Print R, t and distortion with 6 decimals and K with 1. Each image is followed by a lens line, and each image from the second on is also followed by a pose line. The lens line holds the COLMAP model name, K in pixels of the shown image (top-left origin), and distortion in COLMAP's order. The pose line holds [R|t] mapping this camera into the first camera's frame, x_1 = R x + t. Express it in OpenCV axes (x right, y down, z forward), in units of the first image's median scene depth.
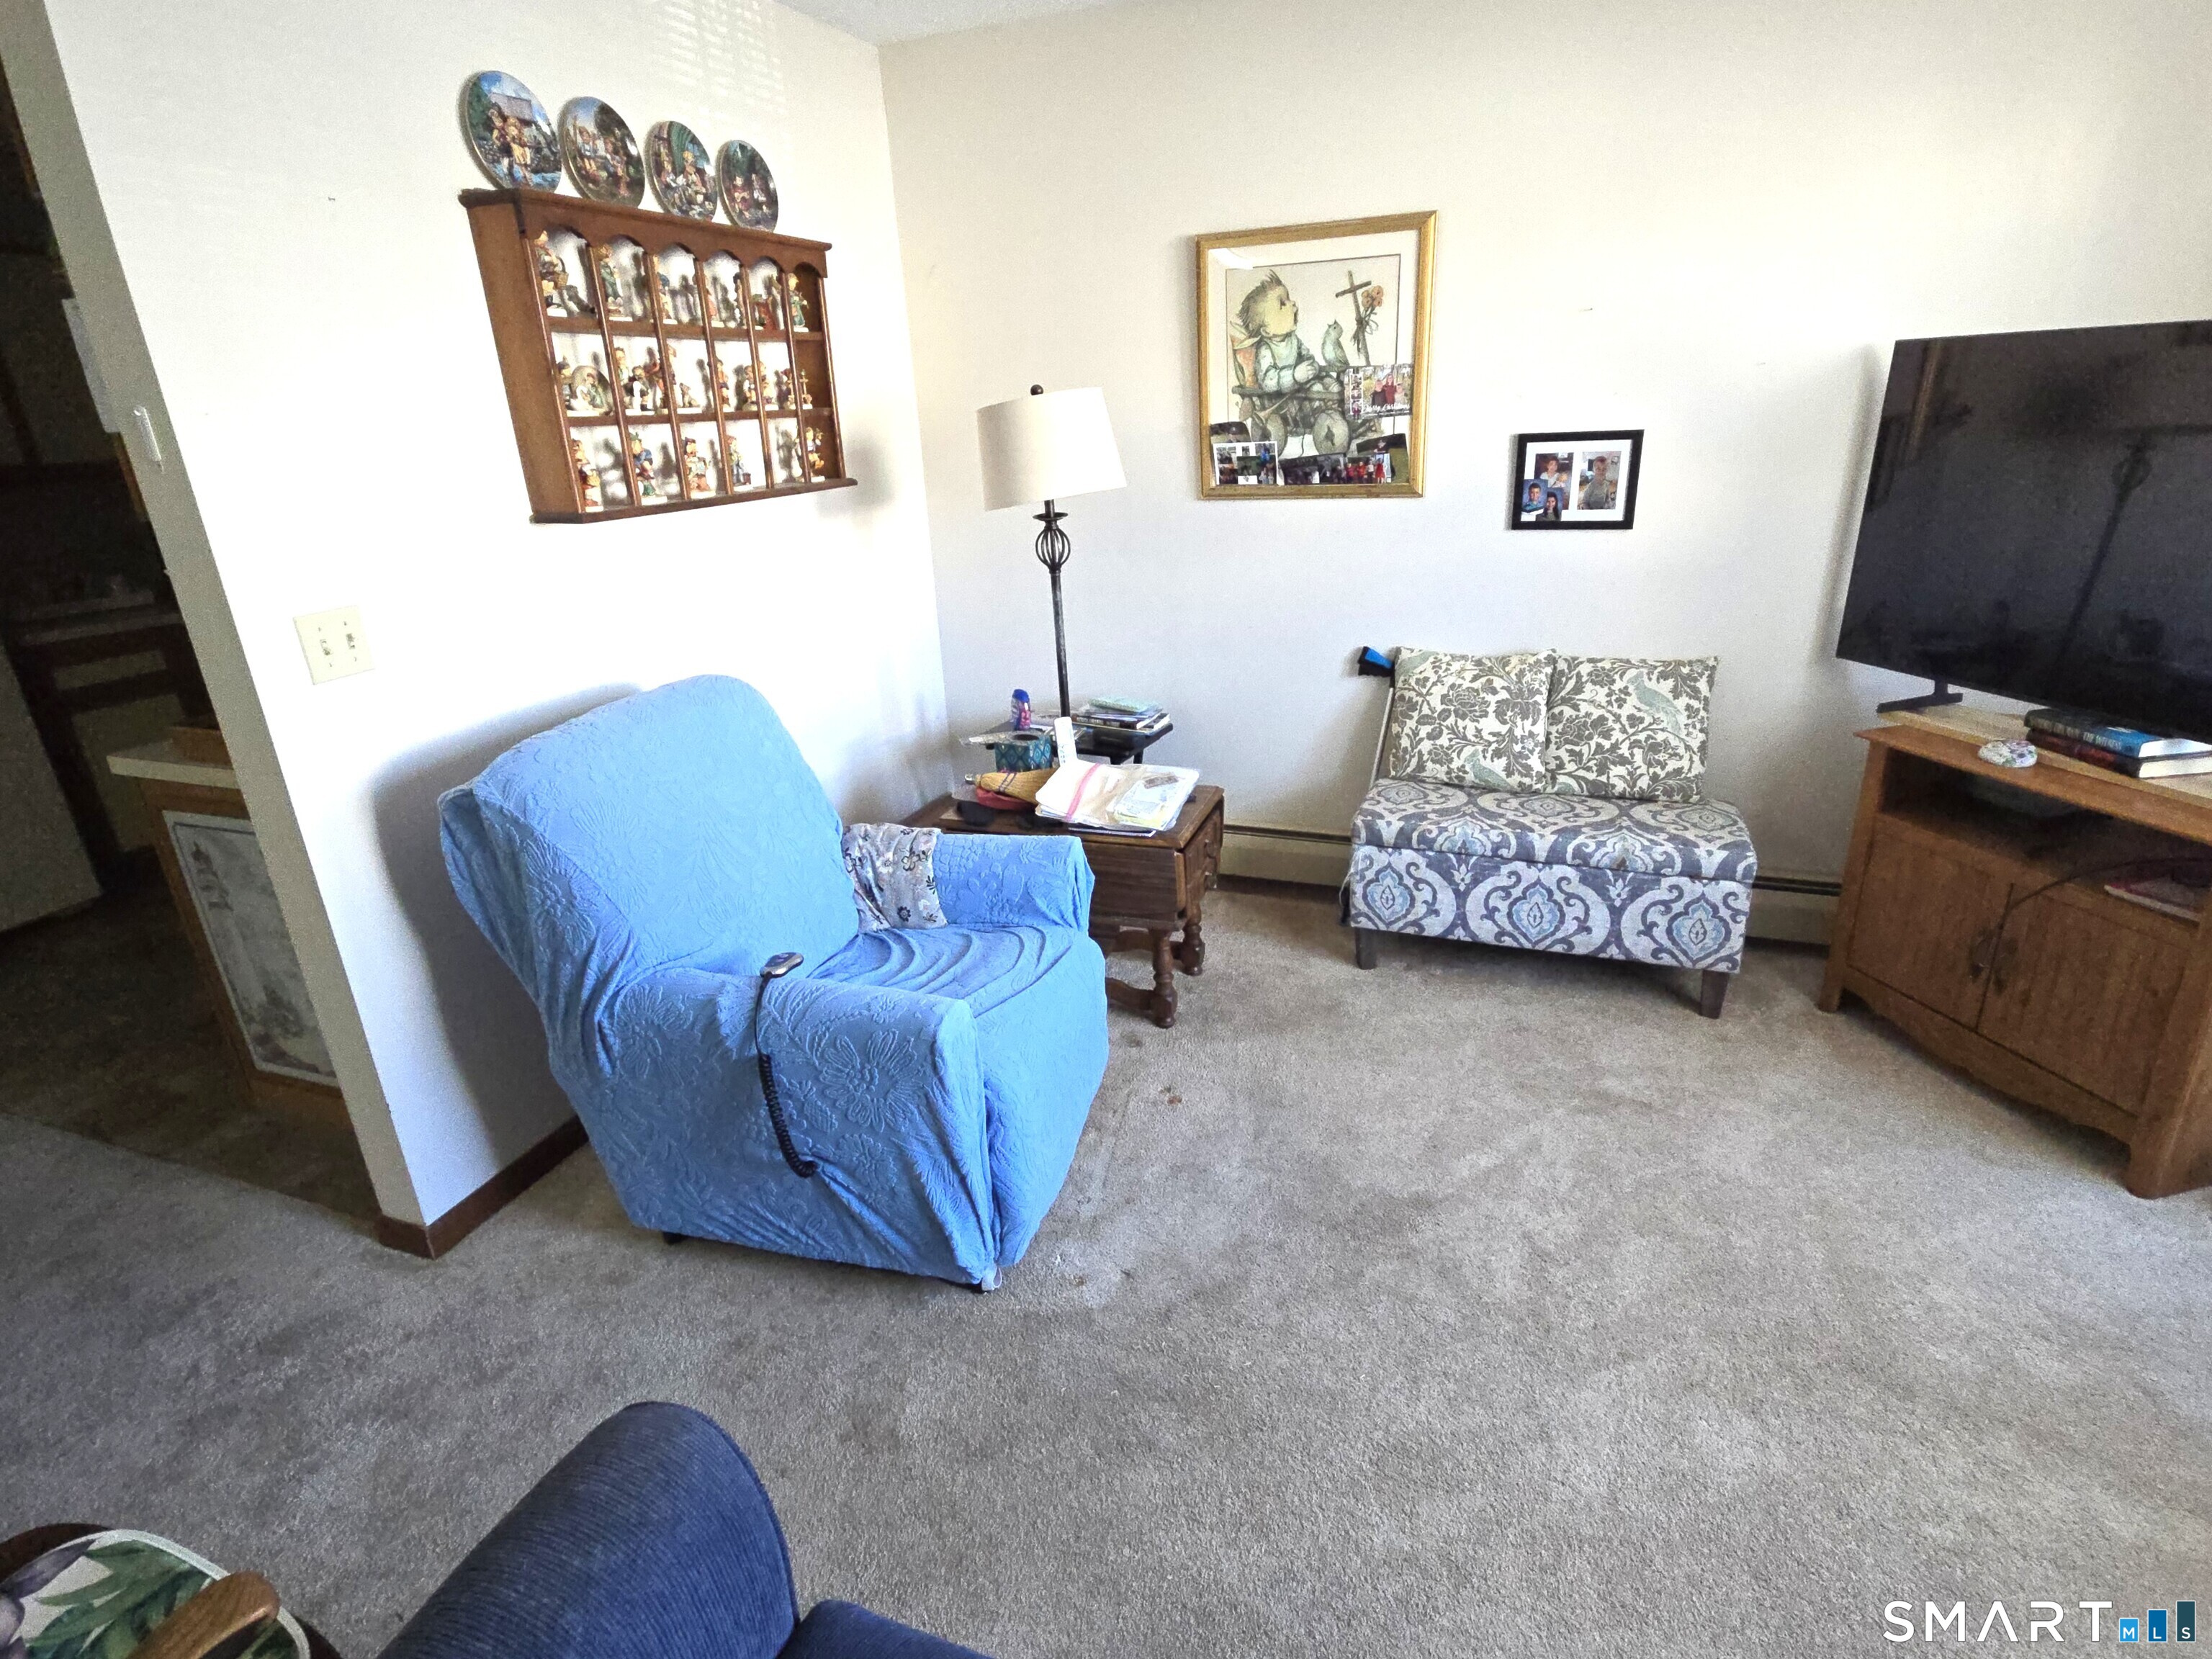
lens RADIAL K [[1122.9, 0, 1106.8], [0, 1122.9, 819.9], [0, 0, 1]] dist [-0.002478, 0.000244]
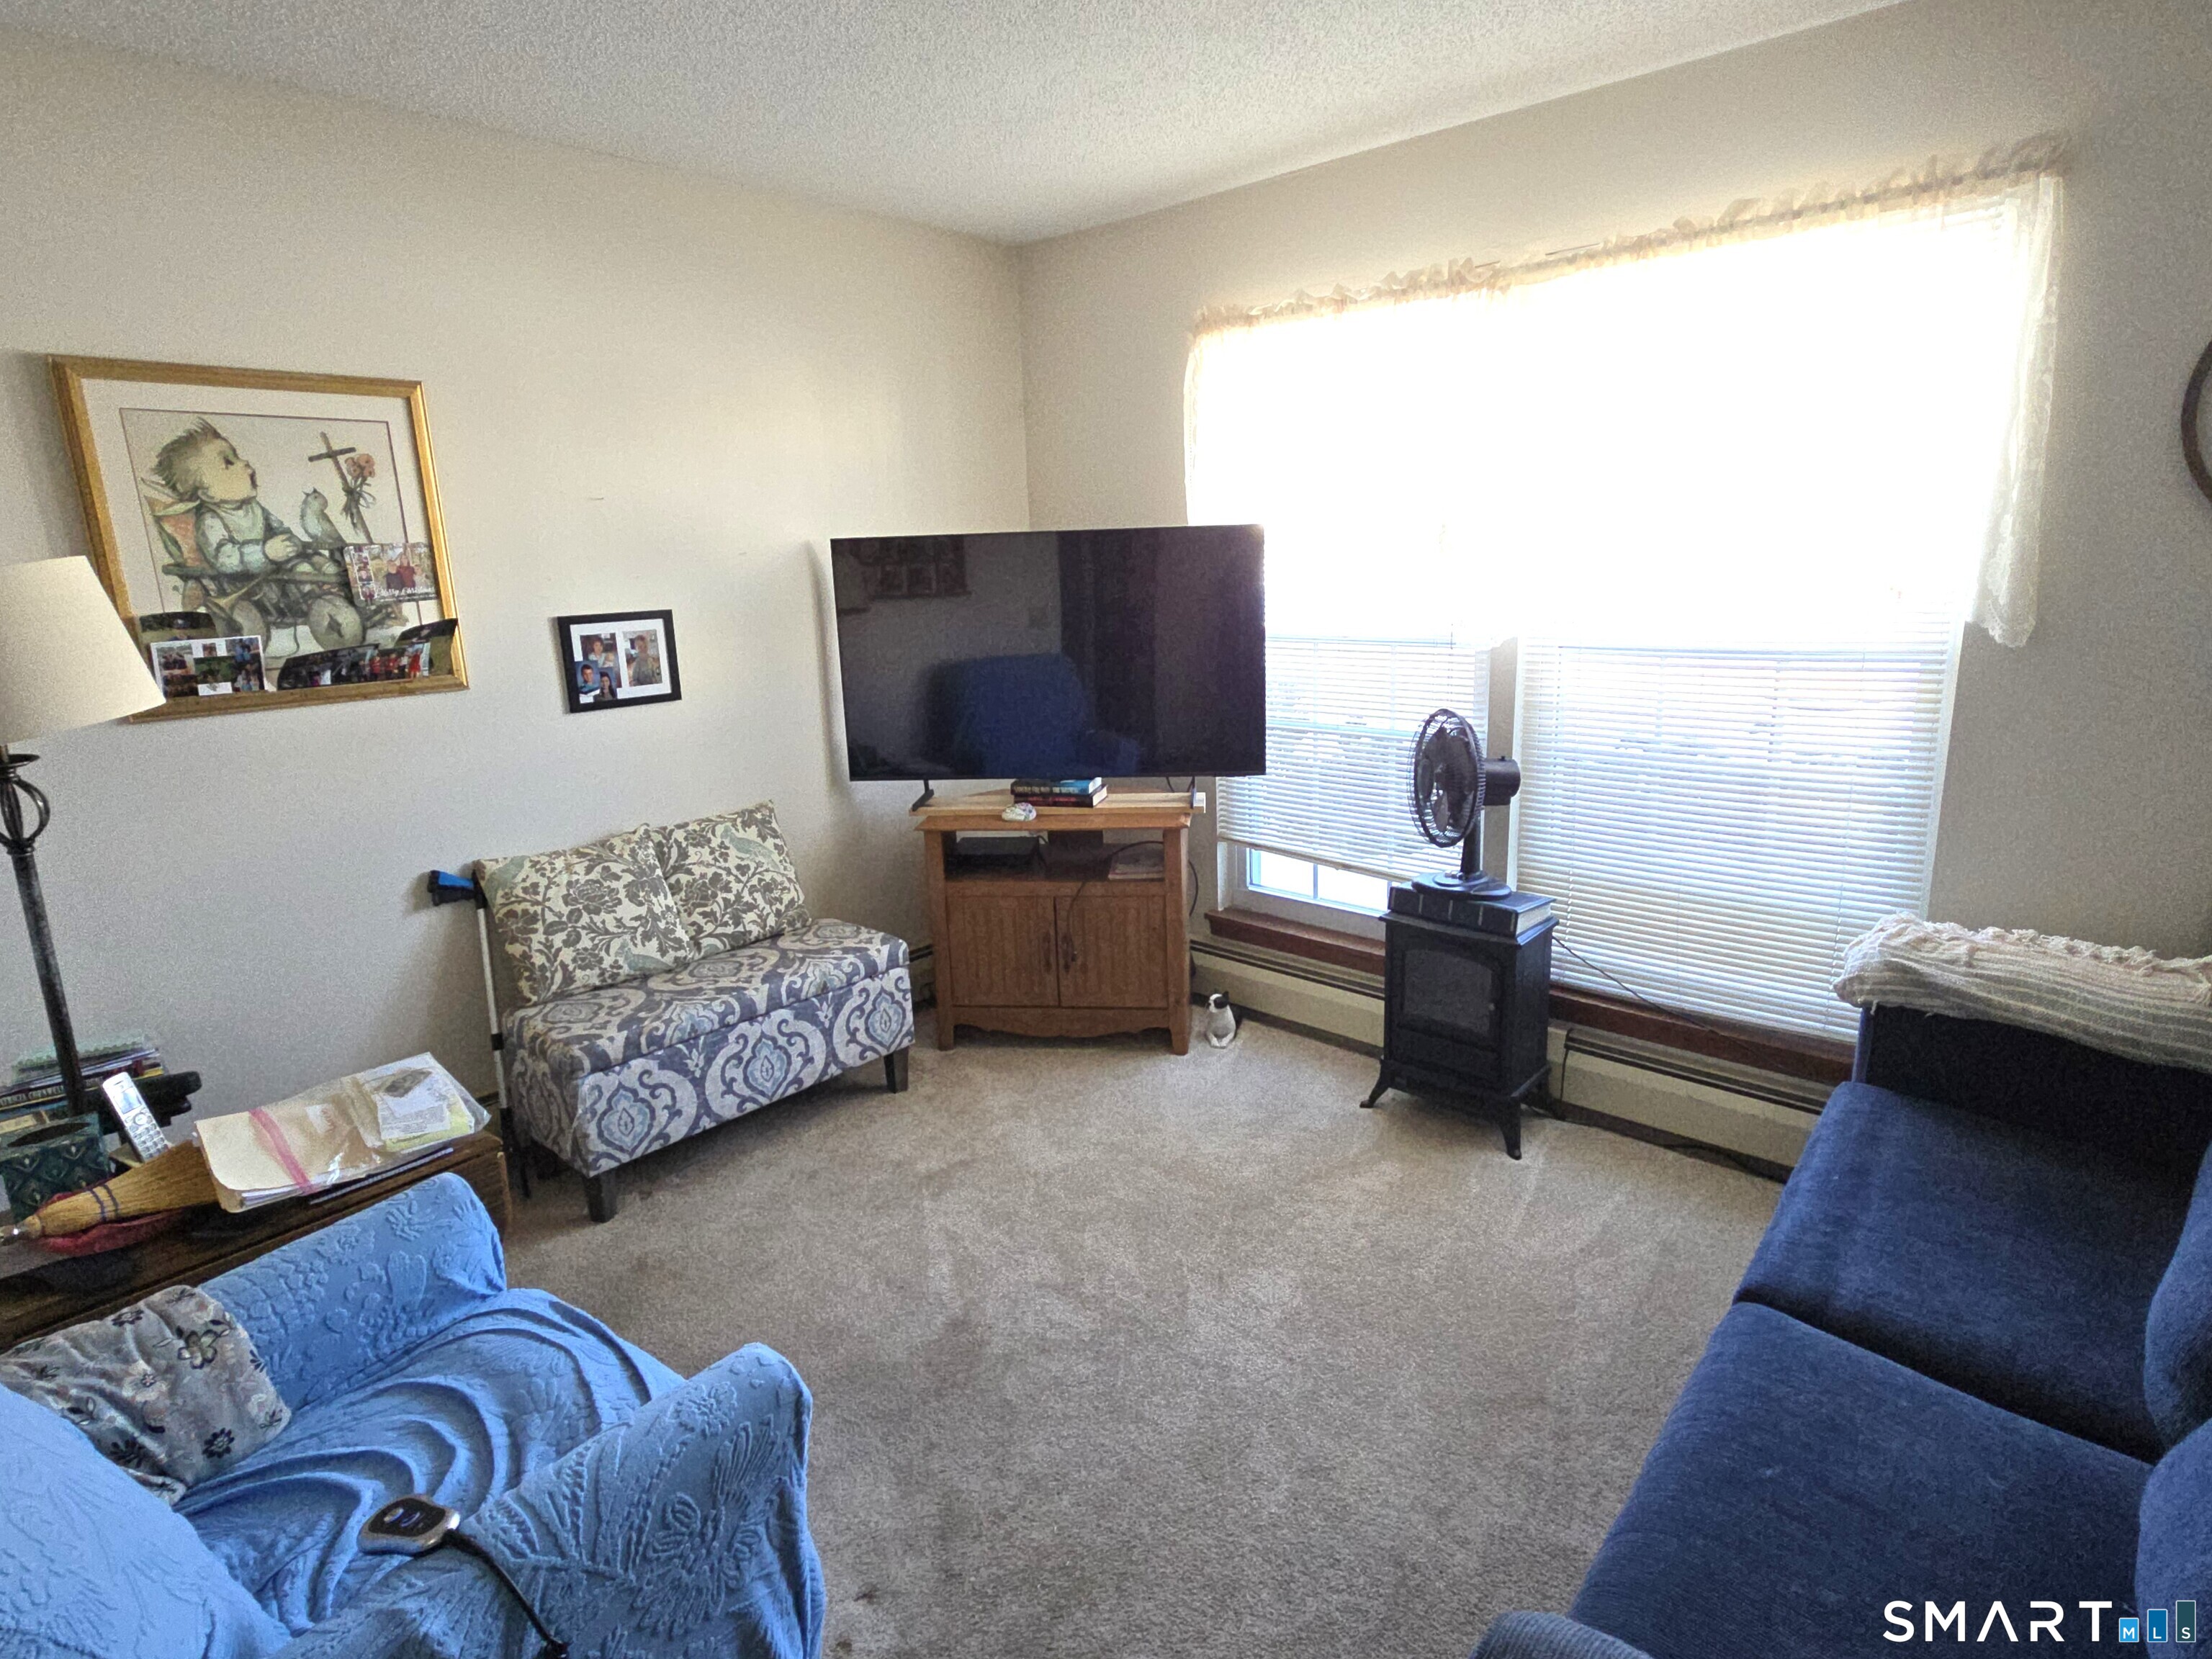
lens RADIAL K [[1163.8, 0, 1109.4], [0, 1163.8, 816.6], [0, 0, 1]] dist [0.005847, -0.000439]
pose [[0.353240, -0.177191, 0.918600, -0.409780], [0.345722, 0.937118, 0.047818, -0.067324], [-0.869309, 0.300689, 0.392286, 0.247057]]
